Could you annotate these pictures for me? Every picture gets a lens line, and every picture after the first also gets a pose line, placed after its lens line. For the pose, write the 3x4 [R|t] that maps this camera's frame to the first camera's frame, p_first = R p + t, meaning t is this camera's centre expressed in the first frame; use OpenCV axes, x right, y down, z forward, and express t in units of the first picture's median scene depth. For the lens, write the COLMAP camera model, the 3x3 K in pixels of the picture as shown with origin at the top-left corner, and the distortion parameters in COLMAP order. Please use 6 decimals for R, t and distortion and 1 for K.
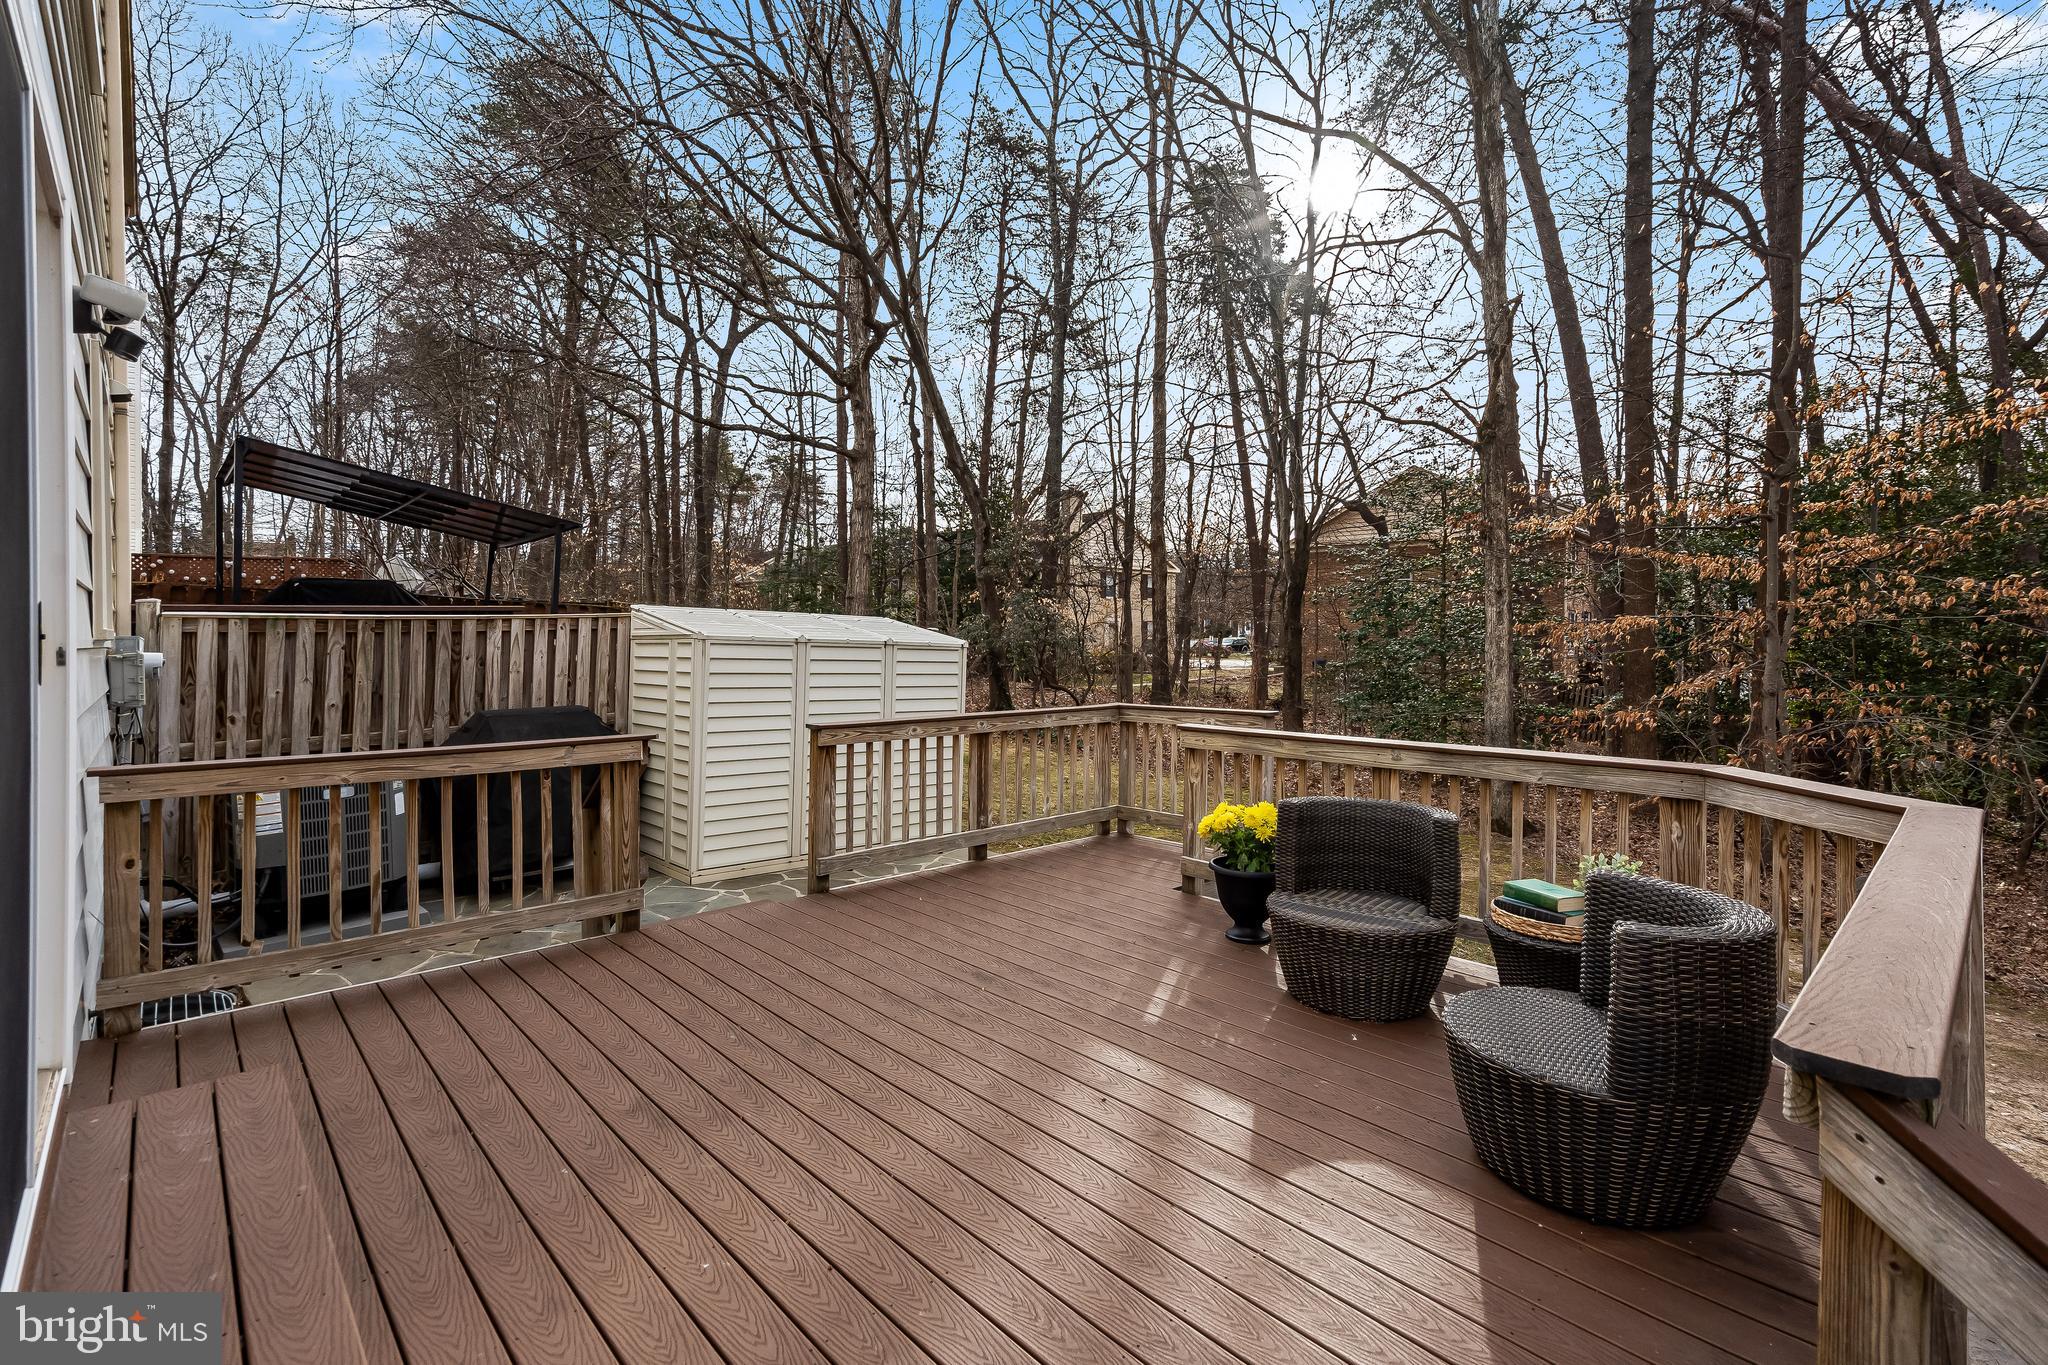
lens RADIAL K [[925.2, 0, 985.3], [0, 925.2, 647.9], [0, 0, 1]] dist [-0.001857, -0.000960]
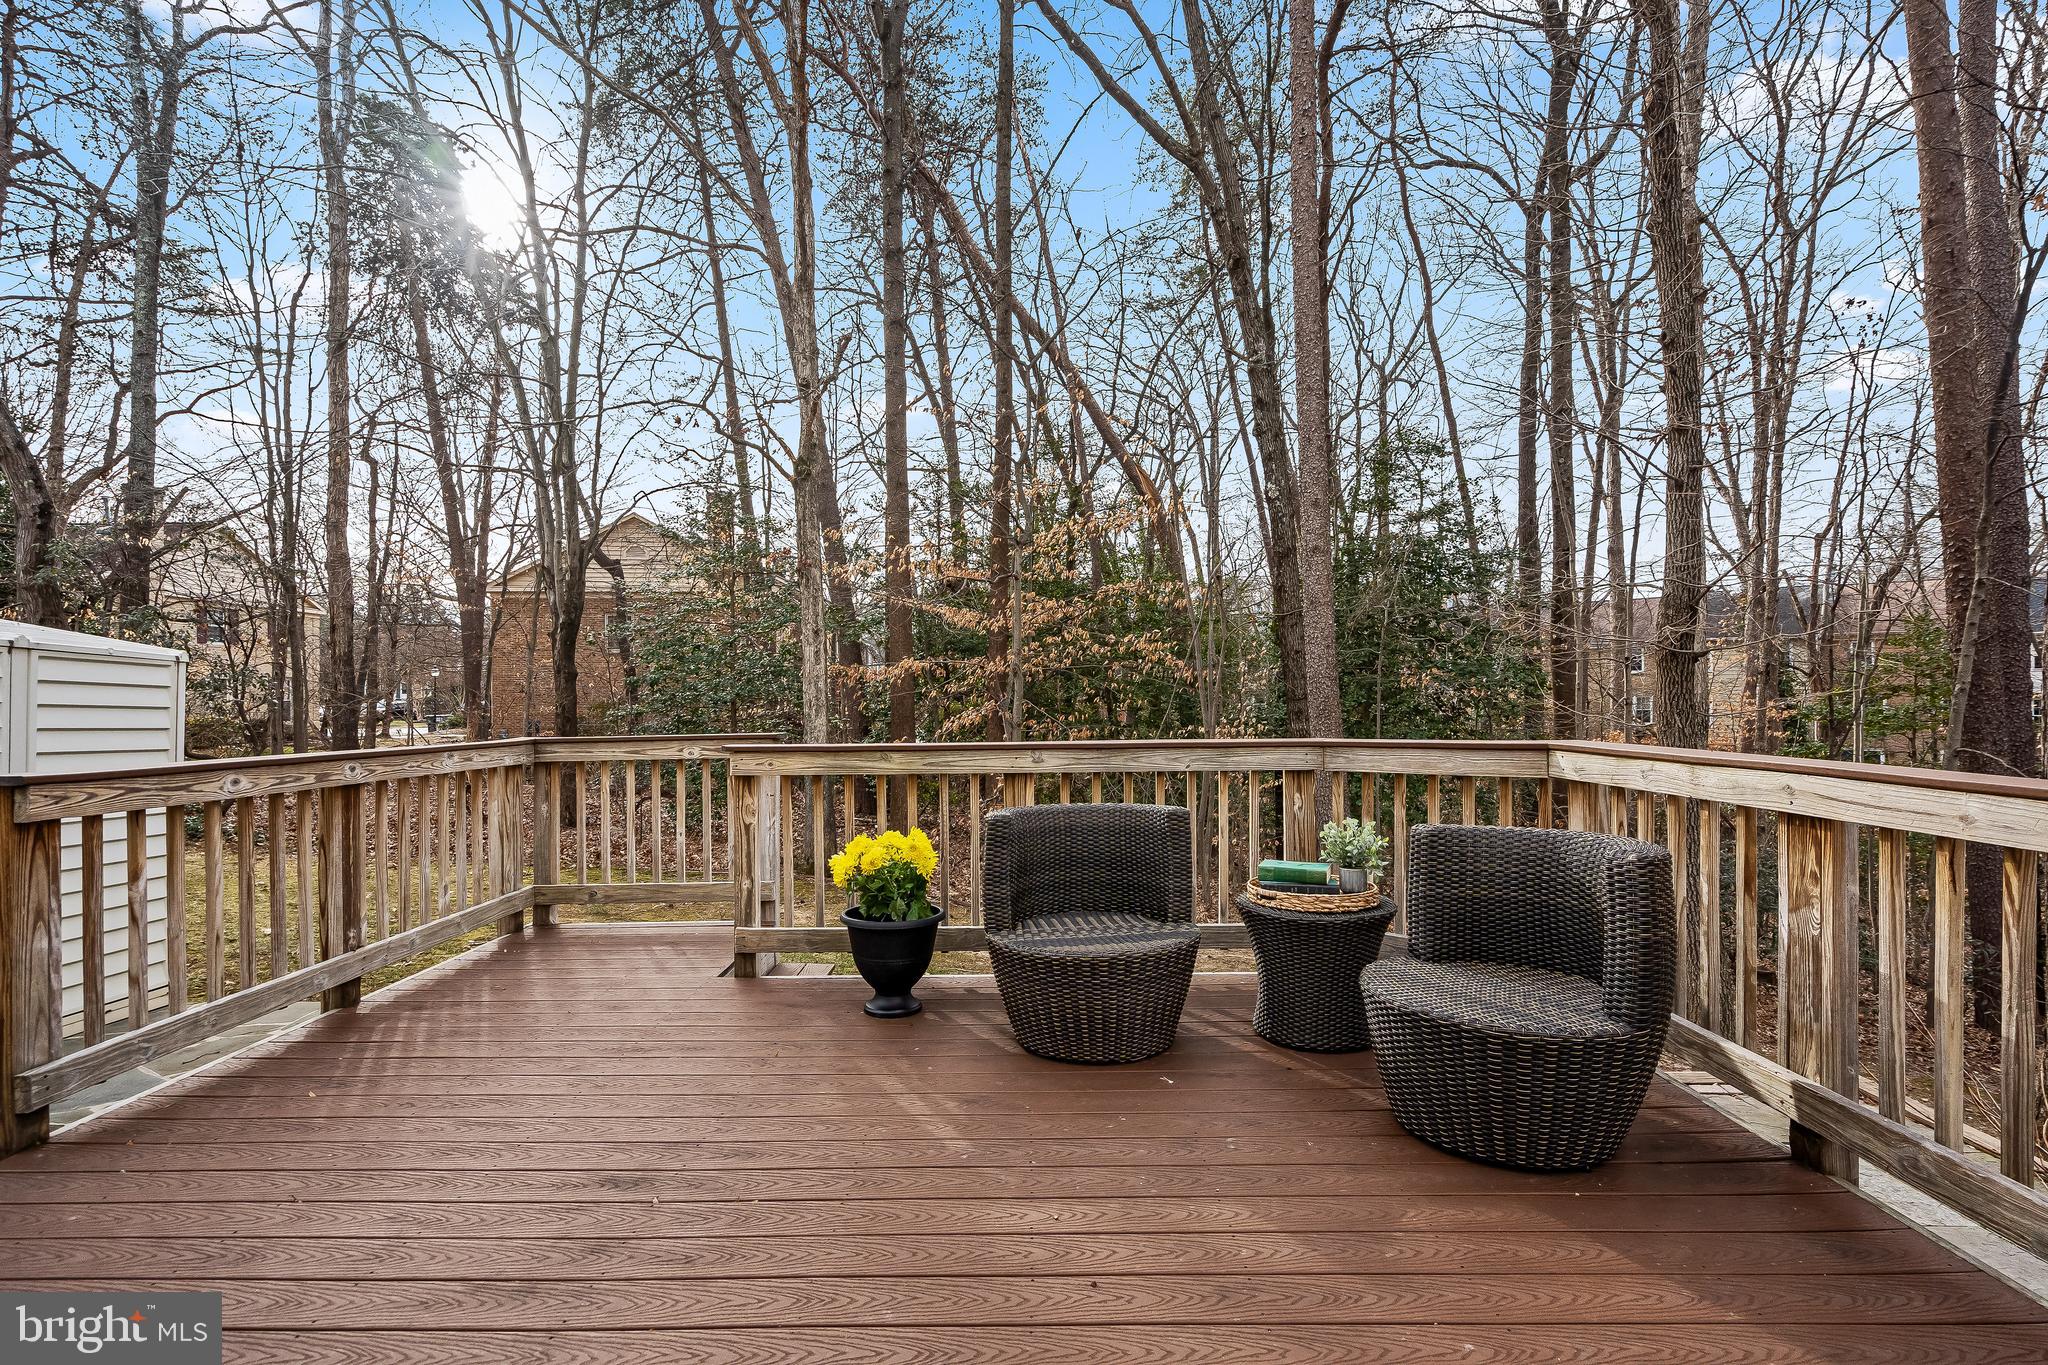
lens RADIAL K [[994.3, 0, 1020.7], [0, 994.3, 702.1], [0, 0, 1]] dist [-0.000635, 0.000179]
pose [[0.672964, -0.007317, 0.739639, -0.200207], [0.015675, 0.999868, -0.004371, 0.054898], [-0.739509, 0.014535, 0.672990, 0.303950]]
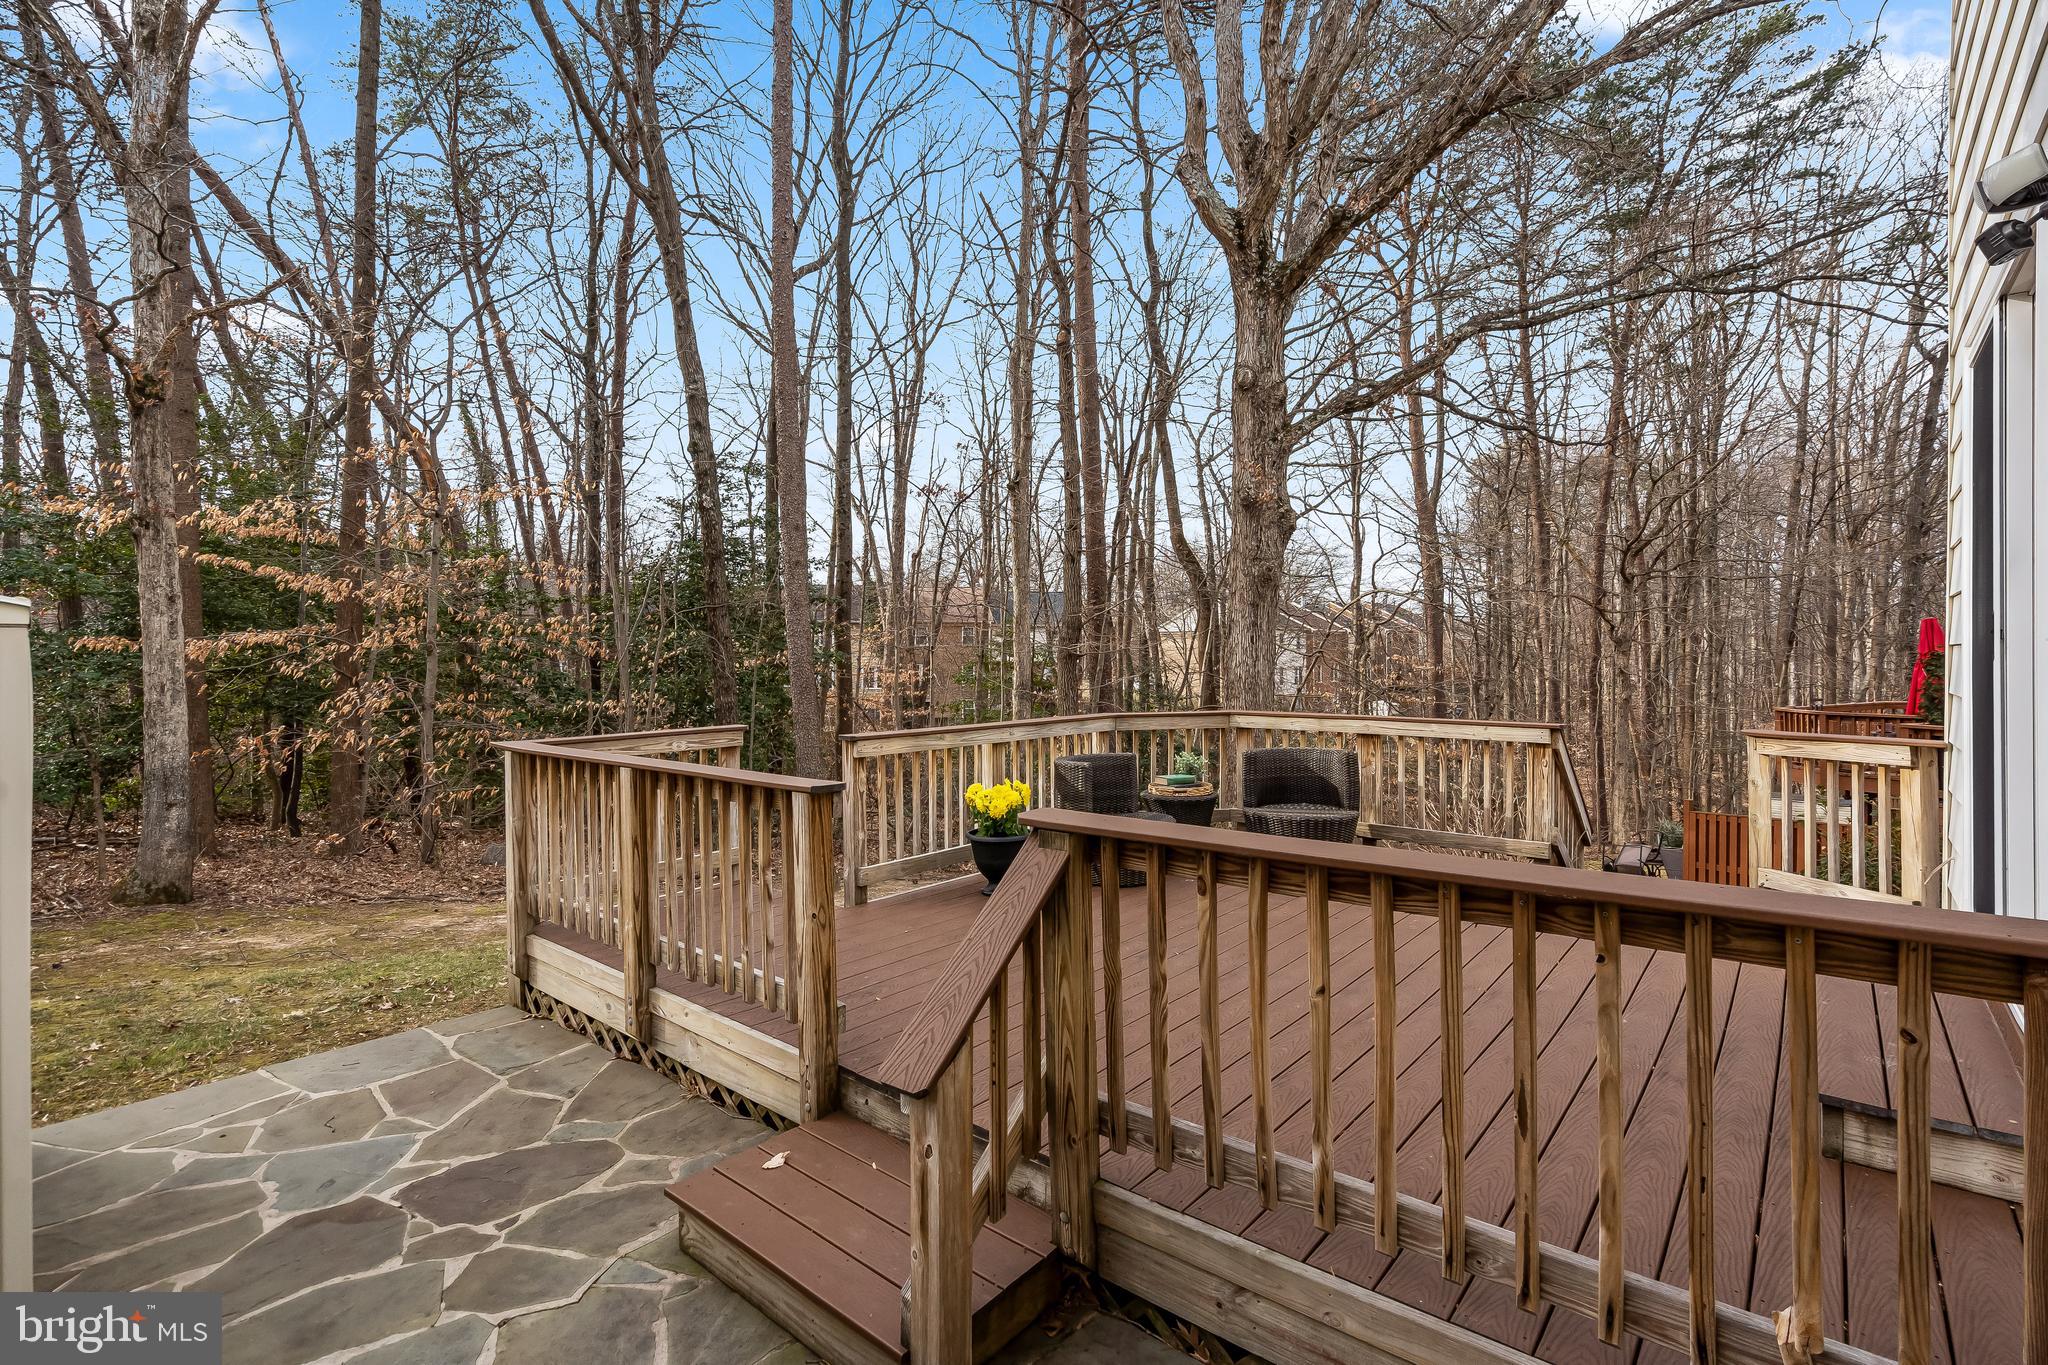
lens RADIAL K [[925.2, 0, 1024.0], [0, 925.2, 668.2], [0, 0, 1]] dist [-0.001857, -0.000960]
pose [[-0.125374, -0.010060, 0.992058, -0.764103], [0.015377, 0.999809, 0.012082, 0.002767], [-0.991990, 0.016770, -0.125196, 0.917001]]
